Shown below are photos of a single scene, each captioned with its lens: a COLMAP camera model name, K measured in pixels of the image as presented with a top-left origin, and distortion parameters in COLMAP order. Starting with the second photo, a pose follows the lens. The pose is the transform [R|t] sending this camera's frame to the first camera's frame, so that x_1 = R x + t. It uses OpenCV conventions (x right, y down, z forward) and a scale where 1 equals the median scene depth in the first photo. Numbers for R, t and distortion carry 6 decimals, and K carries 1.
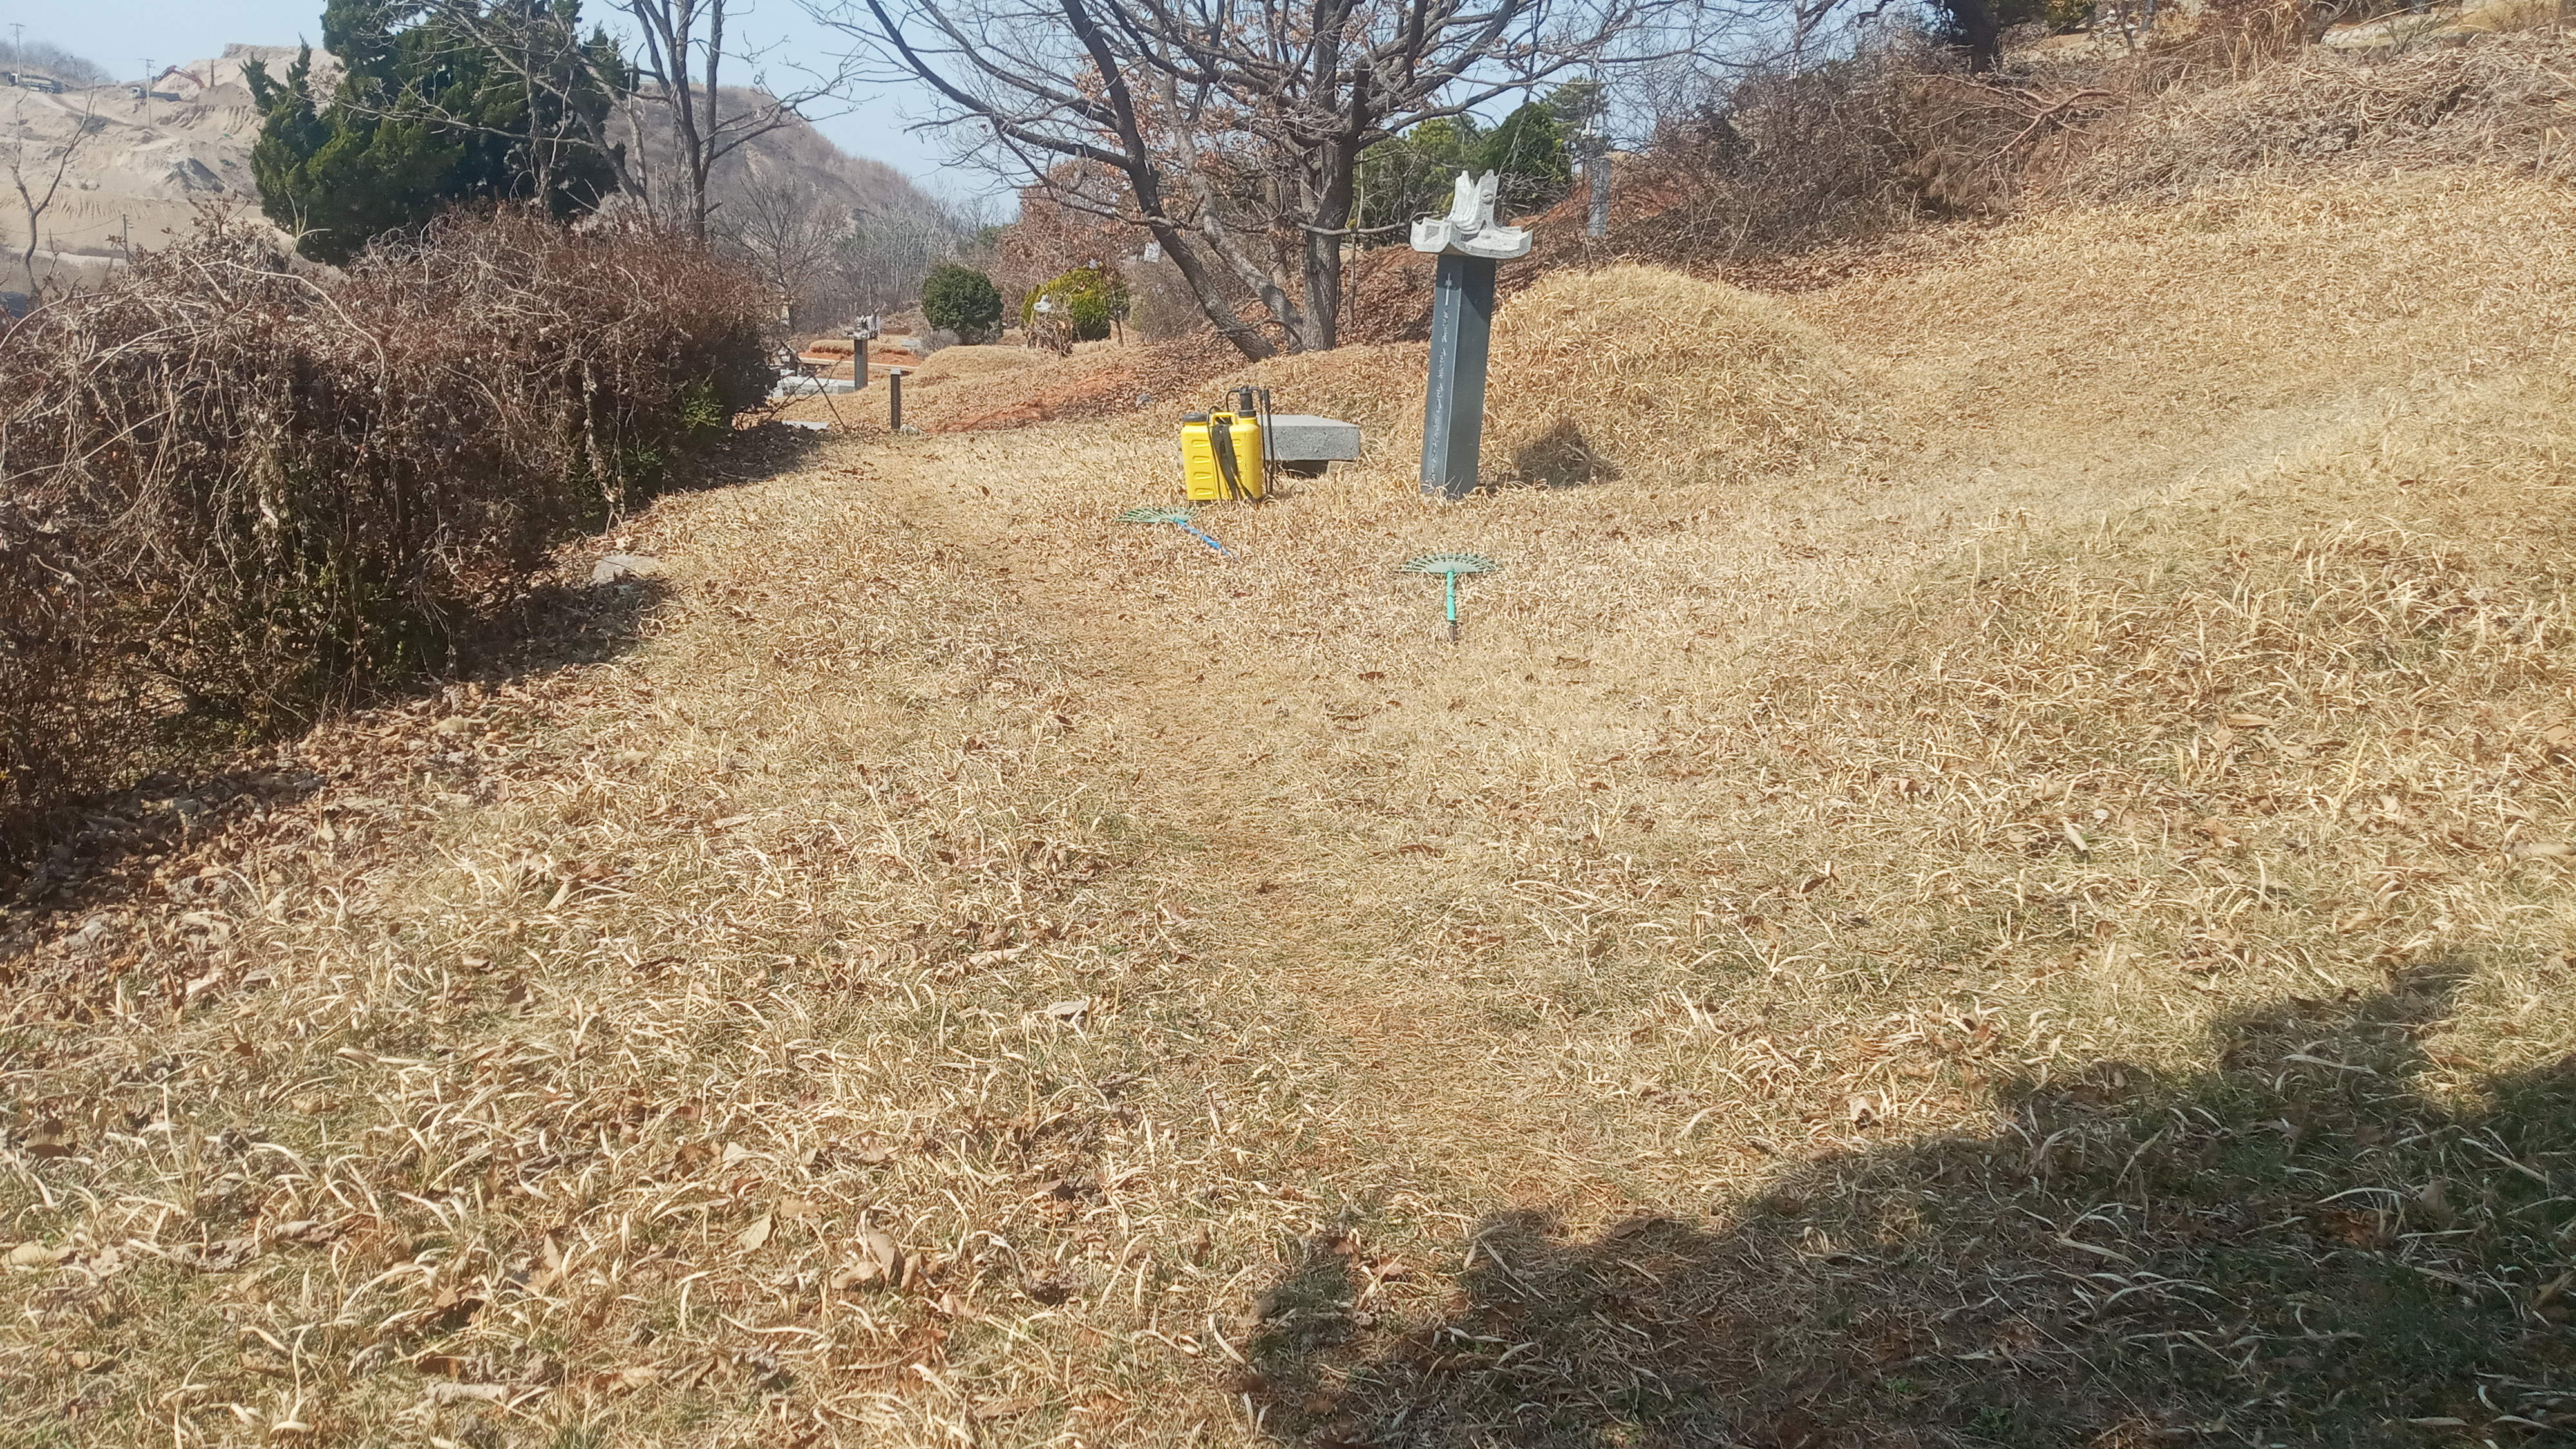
lens RADIAL K [[1949.1, 0, 1287.4], [0, 1949.1, 724.7], [0, 0, 1]] dist [0.044819, -0.081269]
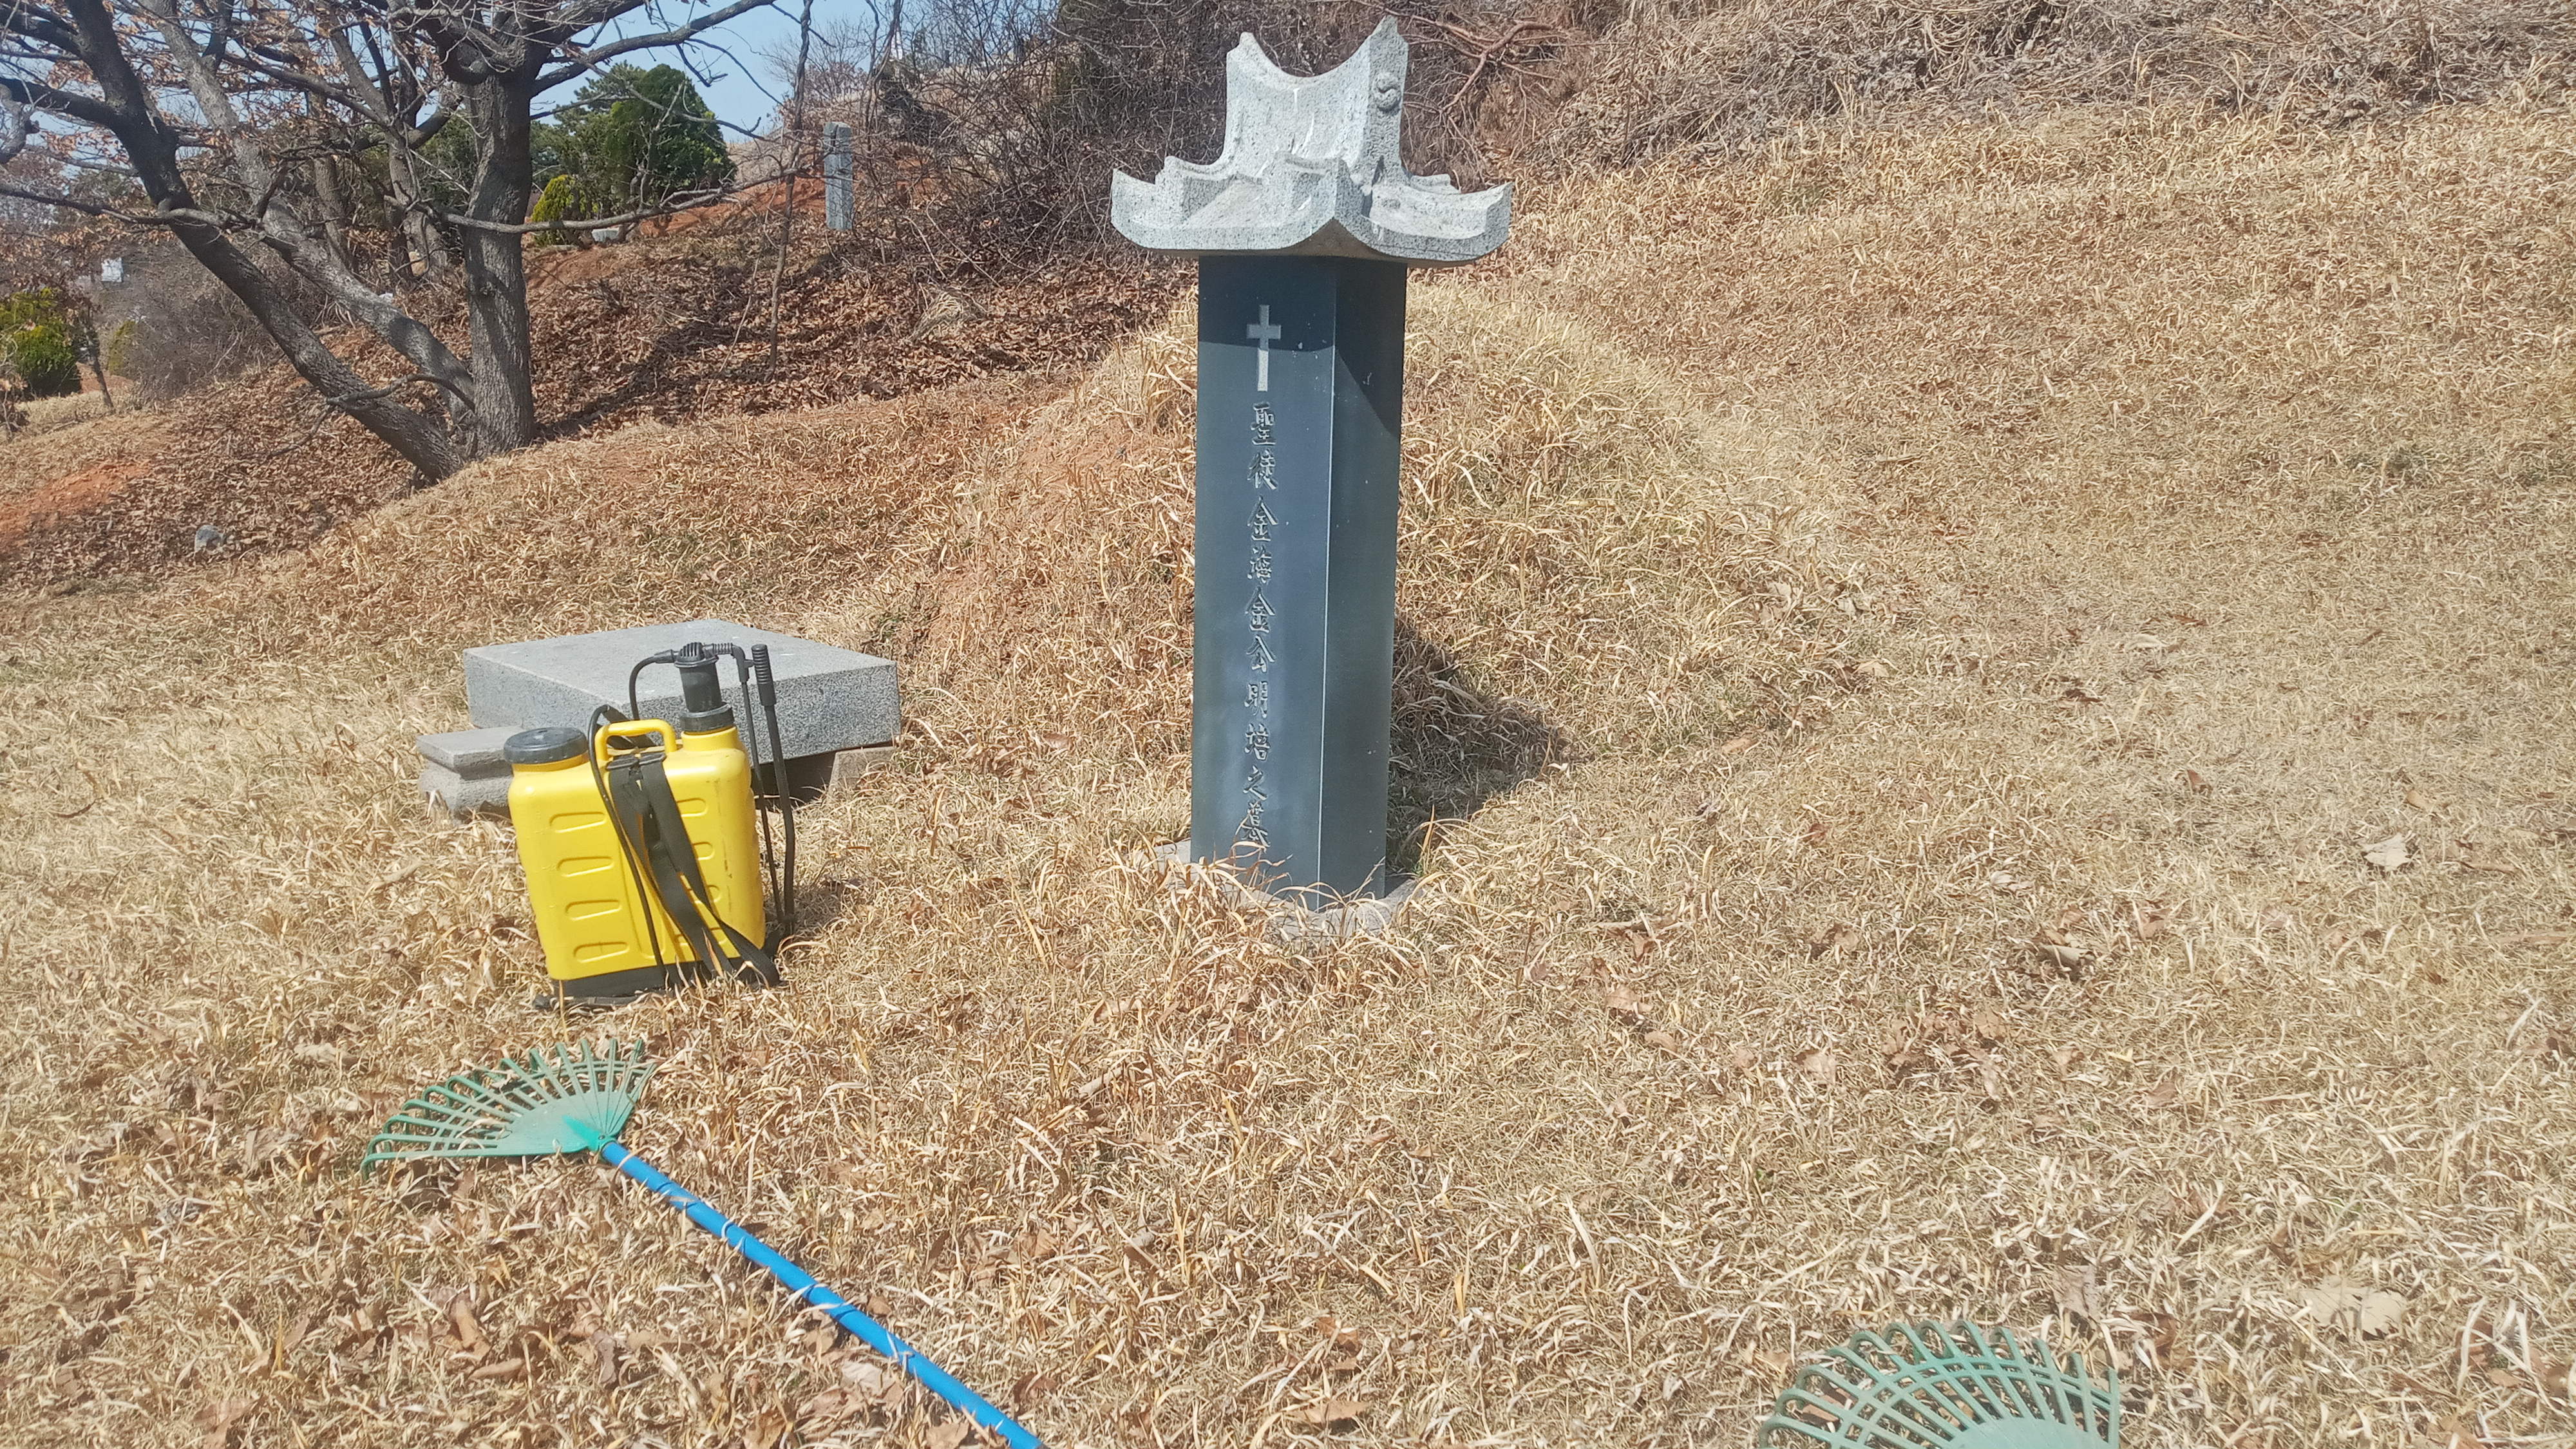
lens RADIAL K [[1949.1, 0, 1287.4], [0, 1949.1, 724.7], [0, 0, 1]] dist [0.044819, -0.081269]
pose [[0.893433, -0.134215, 0.428677, -0.045512], [0.133774, 0.990517, 0.031314, -0.089421], [-0.428815, 0.029369, 0.902915, 0.364020]]
